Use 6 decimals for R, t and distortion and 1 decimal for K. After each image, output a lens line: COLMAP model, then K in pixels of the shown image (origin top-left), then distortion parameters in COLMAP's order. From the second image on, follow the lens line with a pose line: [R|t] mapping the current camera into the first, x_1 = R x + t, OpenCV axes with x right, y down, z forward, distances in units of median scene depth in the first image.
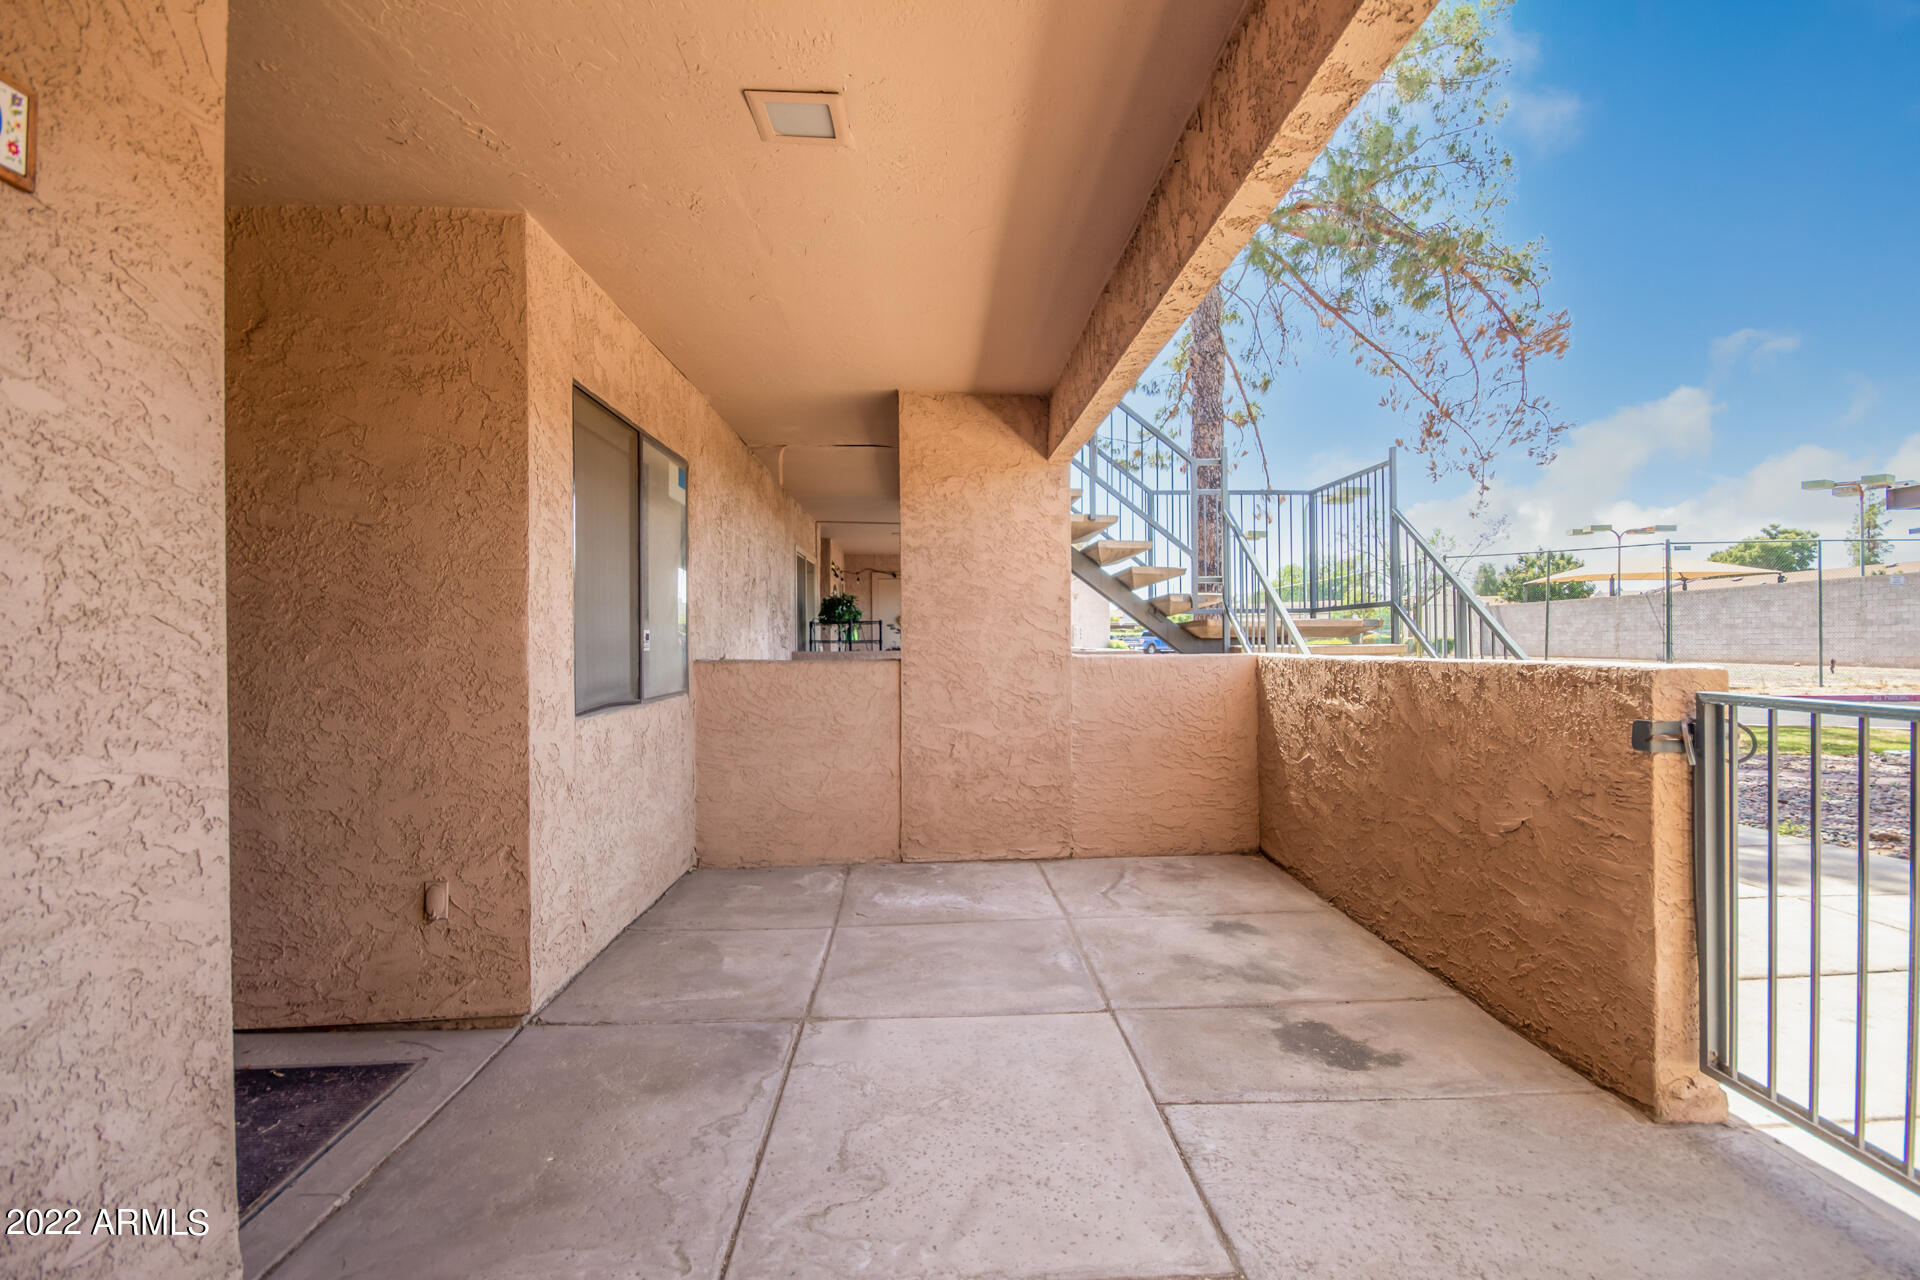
lens RADIAL K [[891.7, 0, 961.9], [0, 891.7, 640.0], [0, 0, 1]] dist [0.001031, 0.002124]
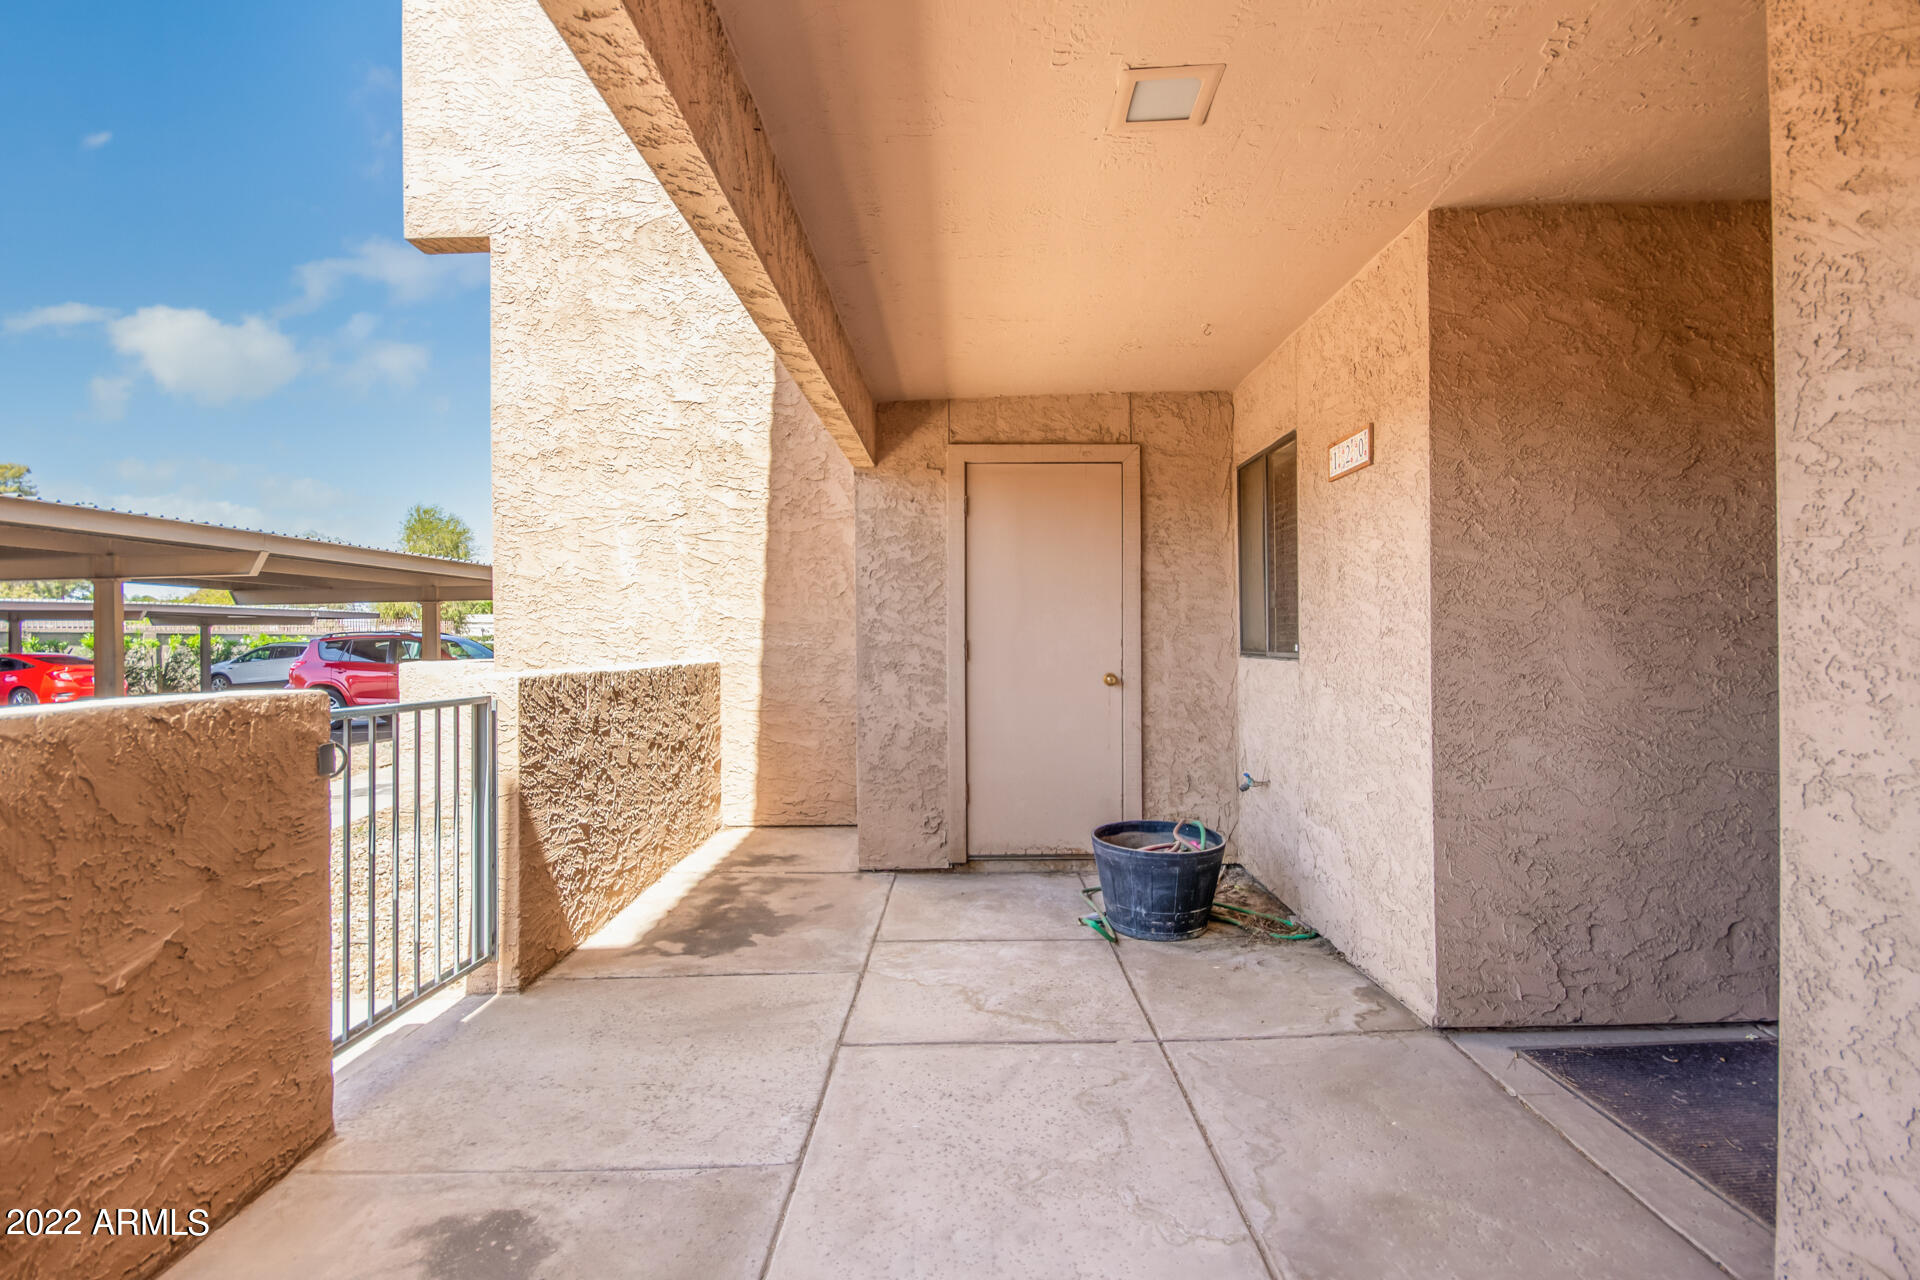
lens RADIAL K [[891.7, 0, 961.3], [0, 891.7, 639.2], [0, 0, 1]] dist [0.001031, 0.002124]
pose [[-0.998696, 0.018468, 0.047596, 0.000626], [0.018324, 0.999826, -0.003474, -0.010266], [-0.047652, -0.002597, -0.998861, 1.863437]]
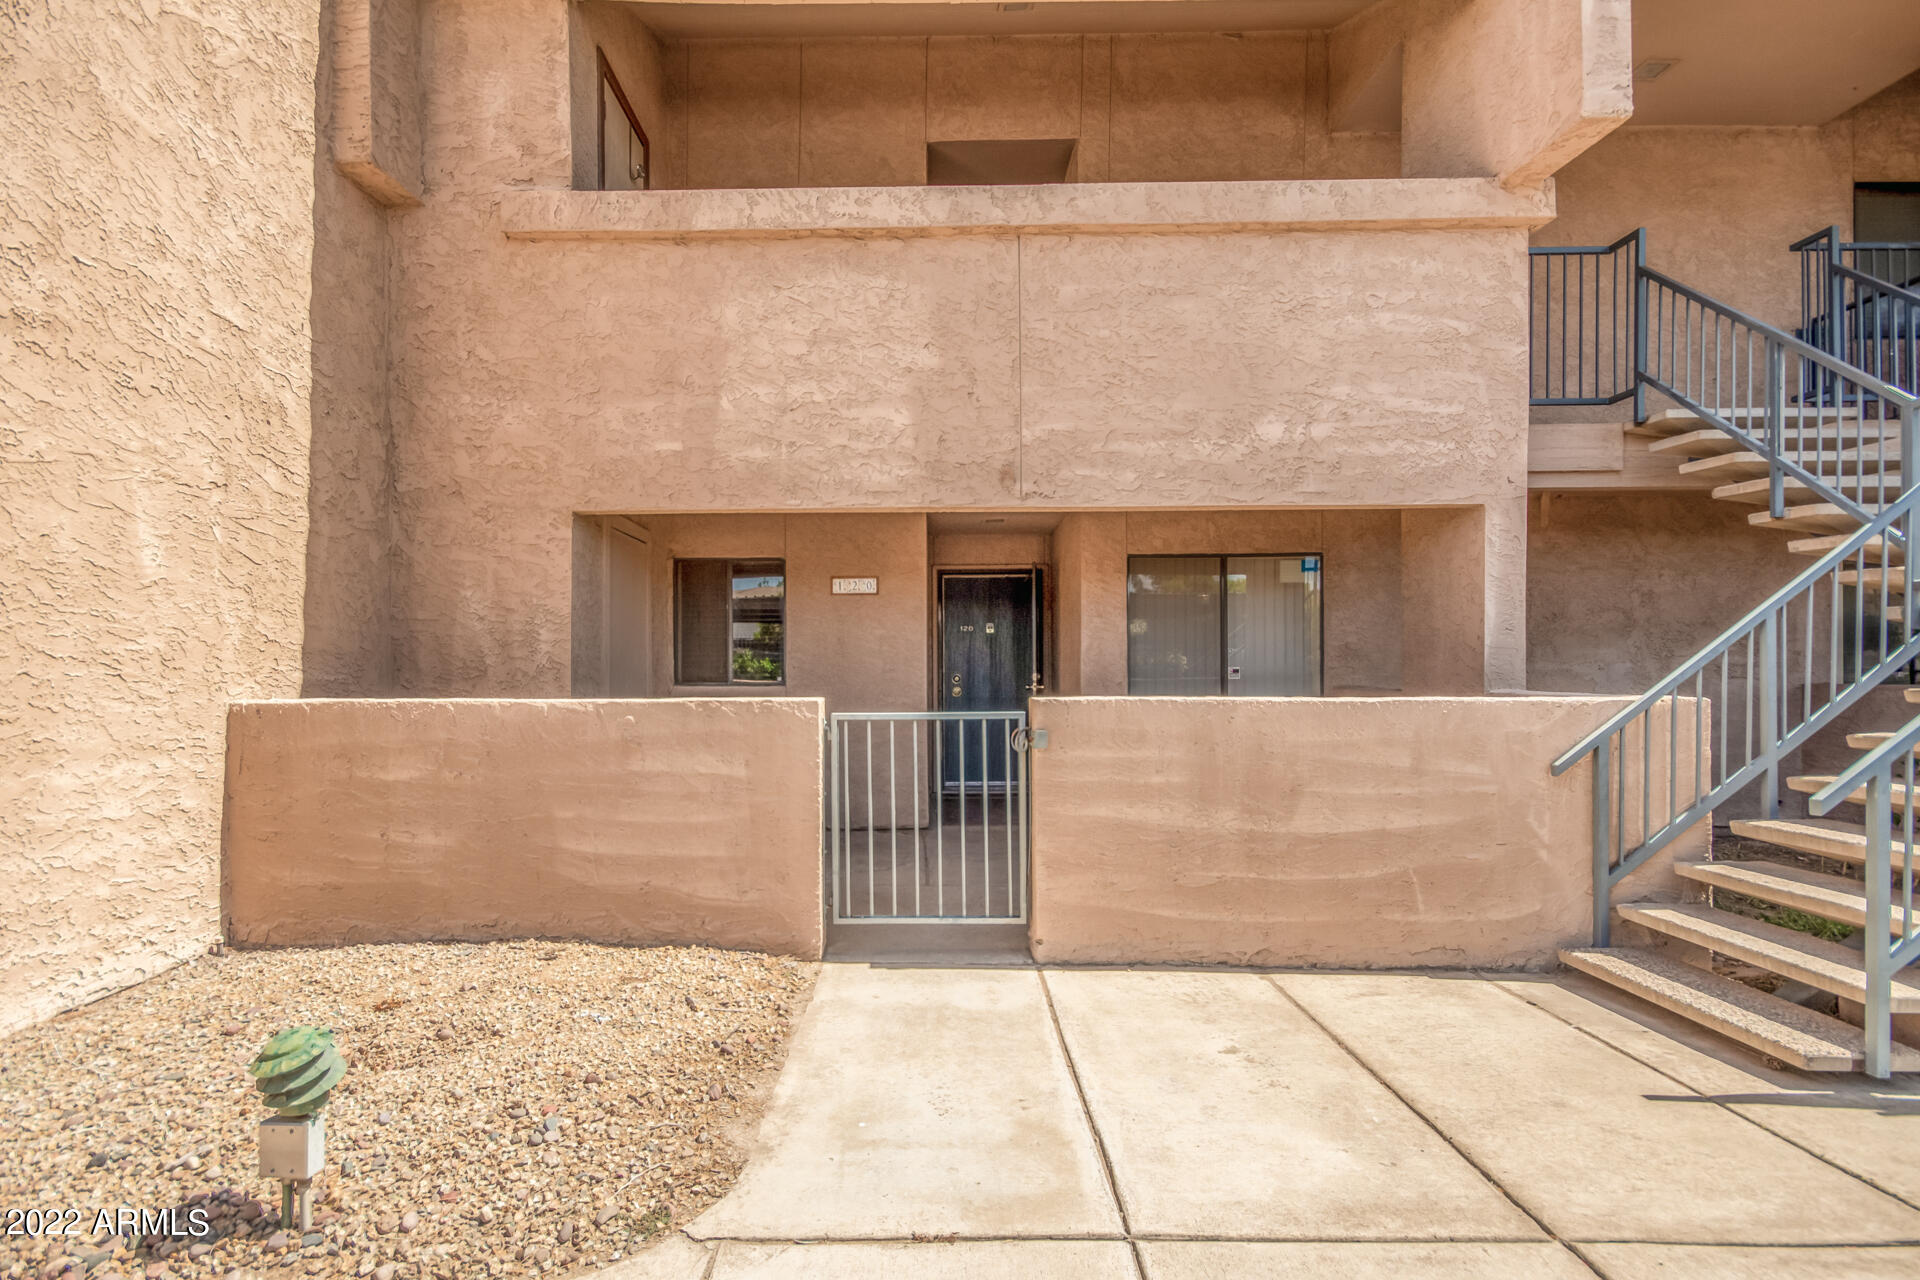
lens RADIAL K [[891.7, 0, 931.9], [0, 891.7, 677.8], [0, 0, 1]] dist [0.001031, 0.002124]
pose [[-0.056633, 0.018806, -0.998218, 0.878496], [0.008065, 0.999799, 0.018378, -0.020278], [0.998362, -0.007010, -0.056773, 1.504989]]
